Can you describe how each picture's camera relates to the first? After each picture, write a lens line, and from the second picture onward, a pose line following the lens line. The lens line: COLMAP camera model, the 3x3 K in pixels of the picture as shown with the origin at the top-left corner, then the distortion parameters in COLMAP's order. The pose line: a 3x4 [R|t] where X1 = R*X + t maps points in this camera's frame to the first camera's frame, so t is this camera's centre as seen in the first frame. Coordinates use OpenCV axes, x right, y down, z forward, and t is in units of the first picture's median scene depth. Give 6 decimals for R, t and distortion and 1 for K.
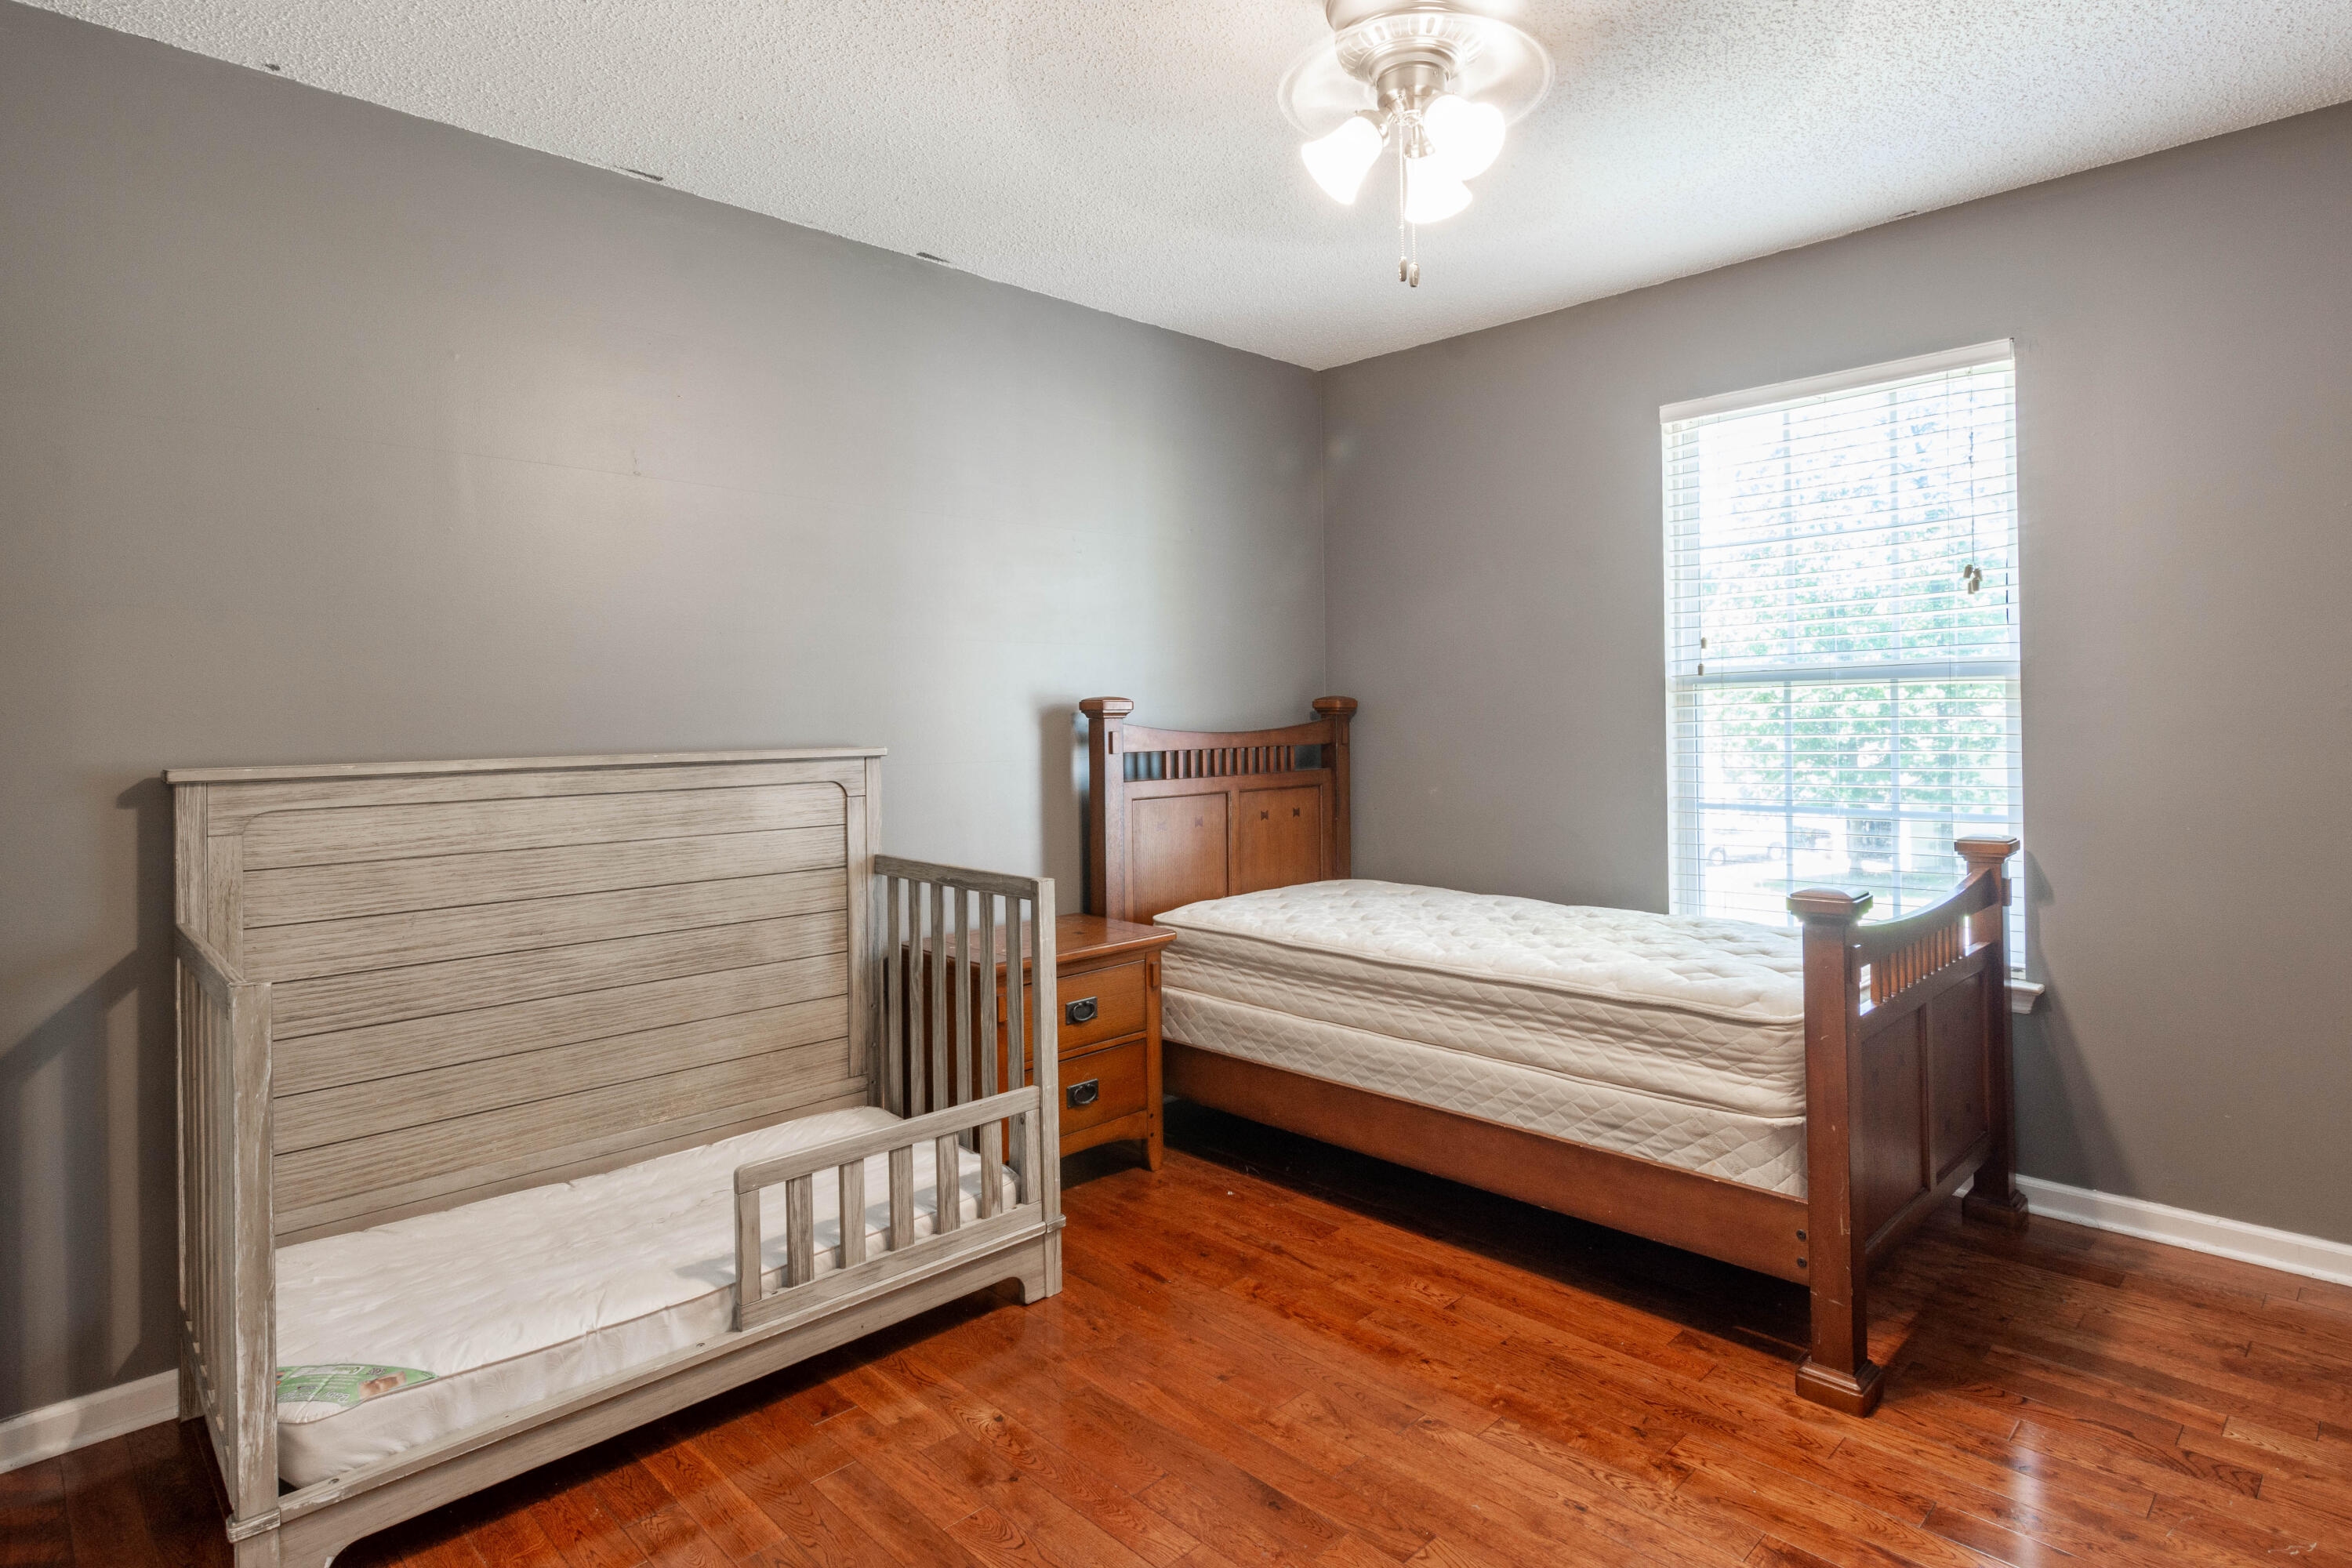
lens RADIAL K [[1230.4, 0, 1172.6], [0, 1230.4, 702.0], [0, 0, 1]] dist [0.000620, 0.000367]
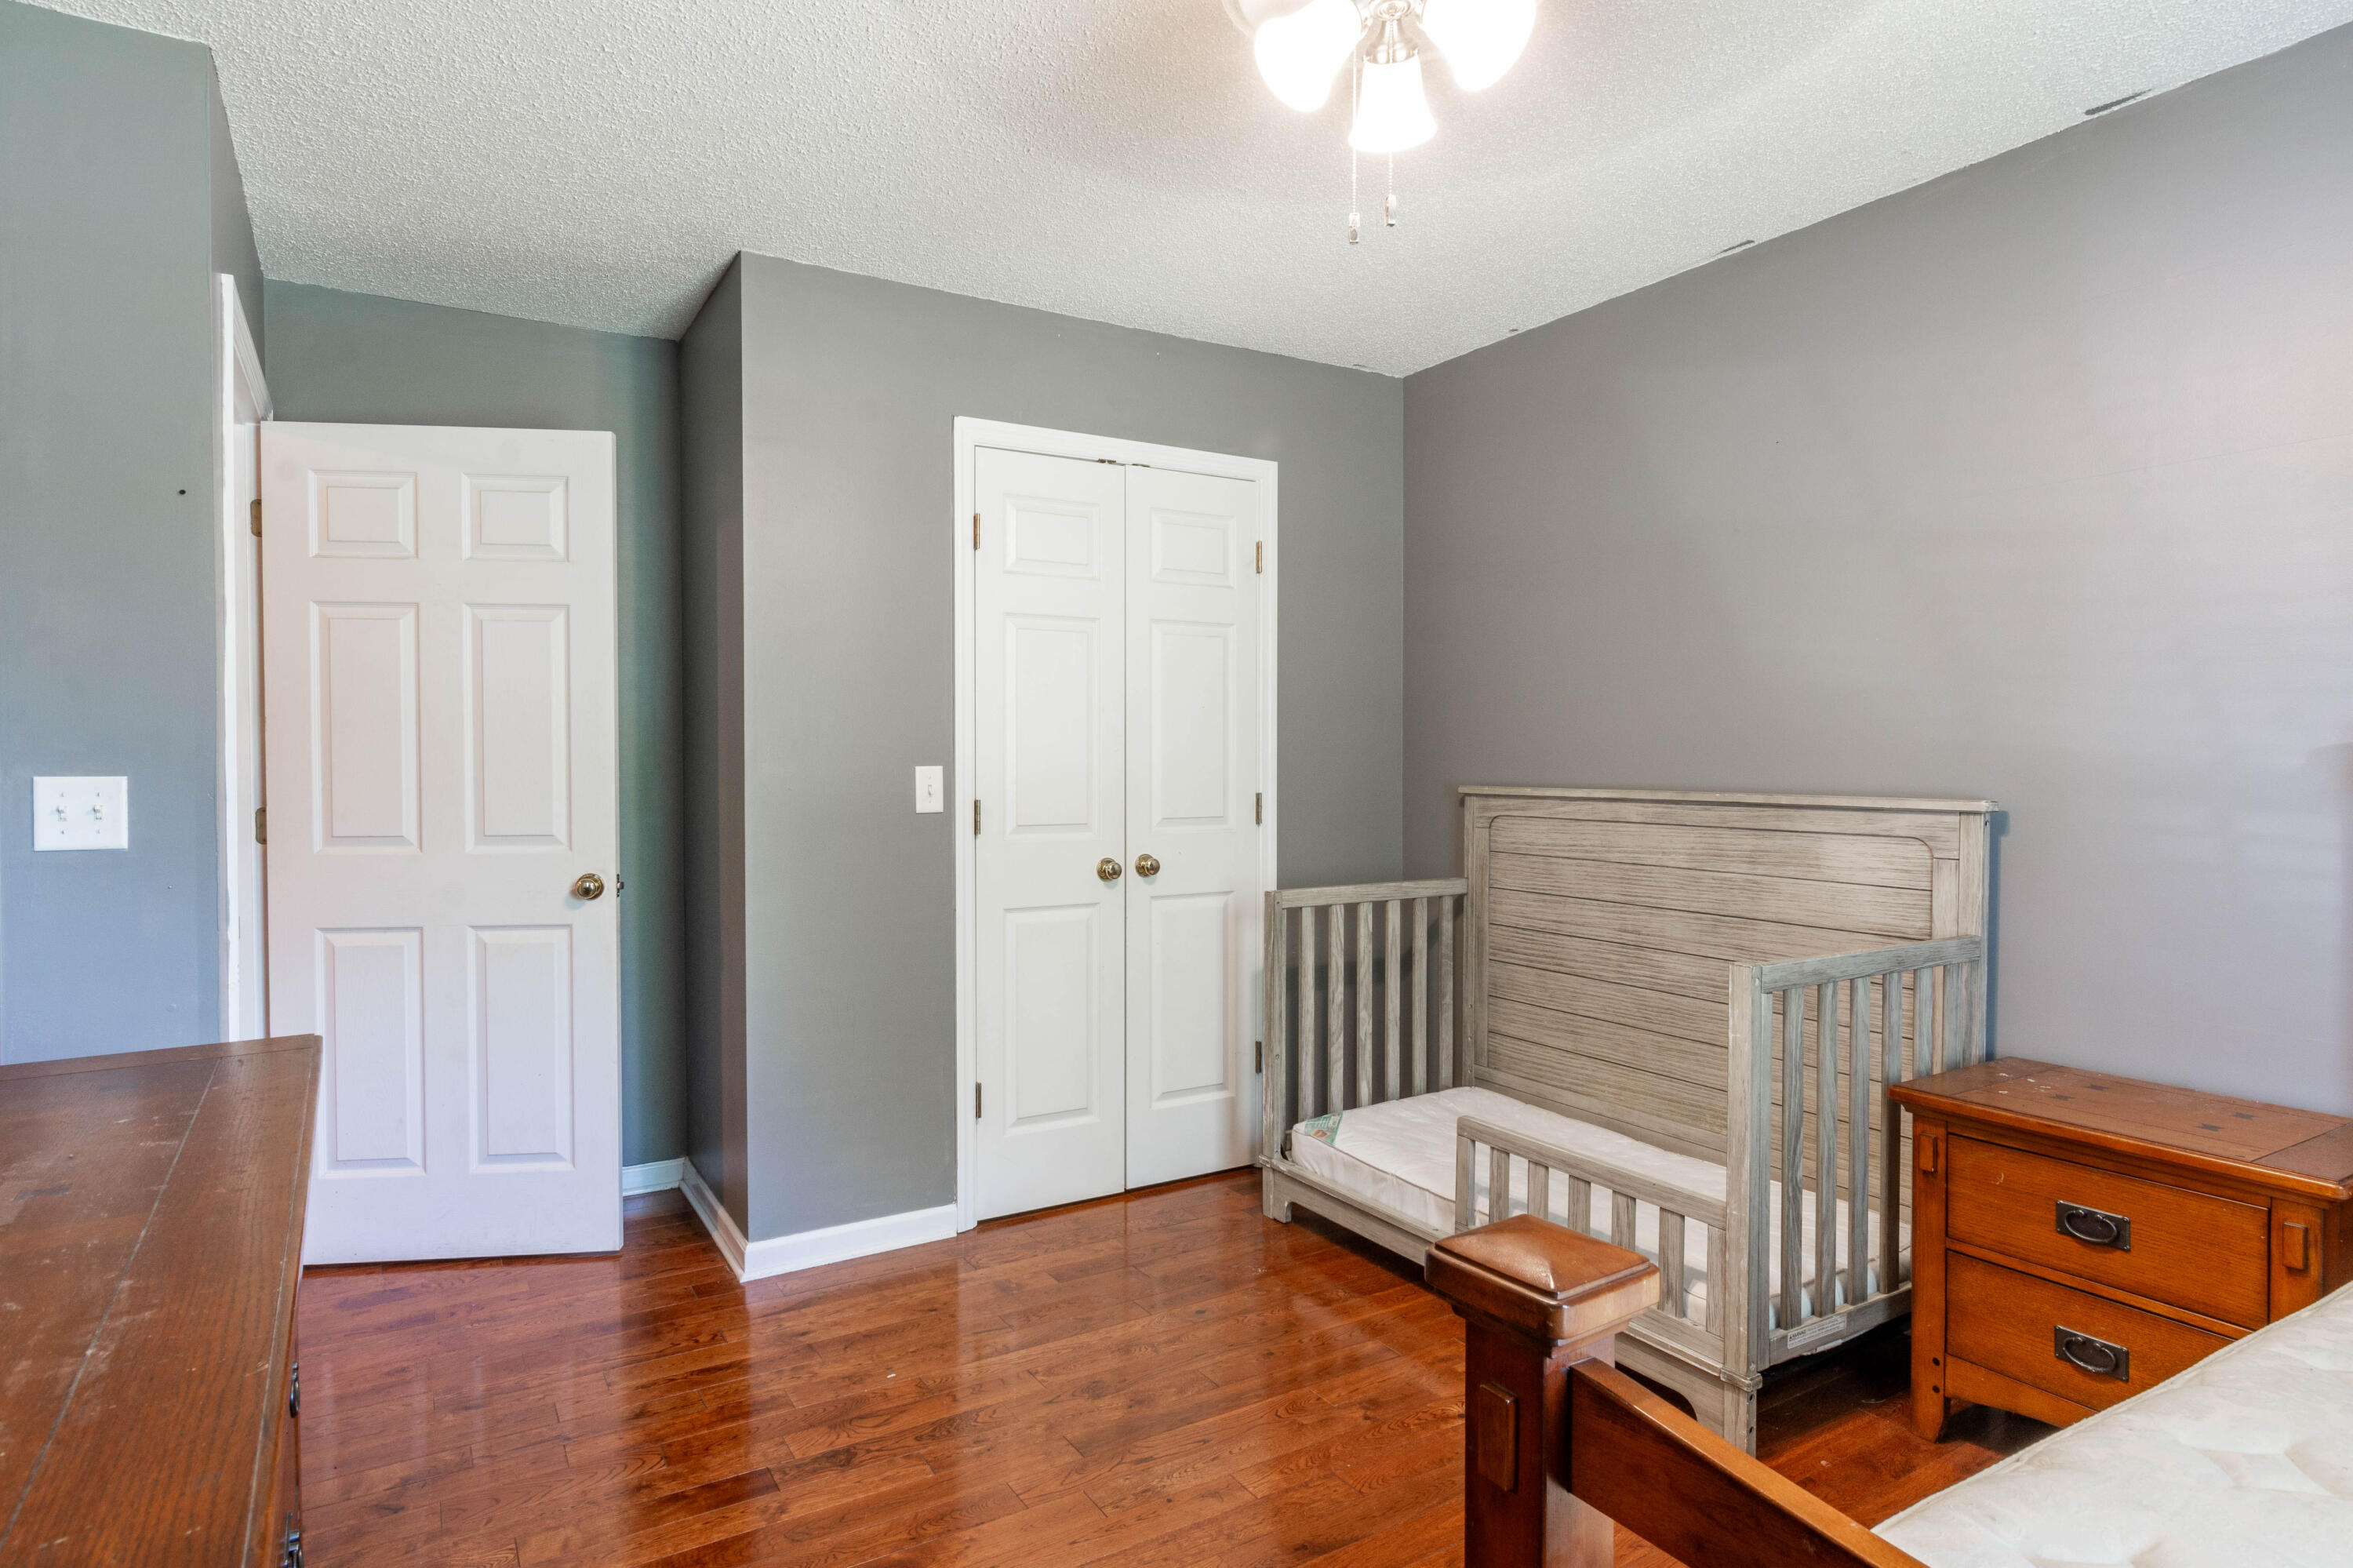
lens RADIAL K [[1207.5, 0, 1155.4], [0, 1207.5, 778.0], [0, 0, 1]] dist [-0.002635, 0.000396]
pose [[-0.200324, 0.031380, -0.979227, 0.766708], [0.011579, 0.999493, 0.029661, -0.008424], [0.979661, -0.005397, -0.200586, 0.785214]]
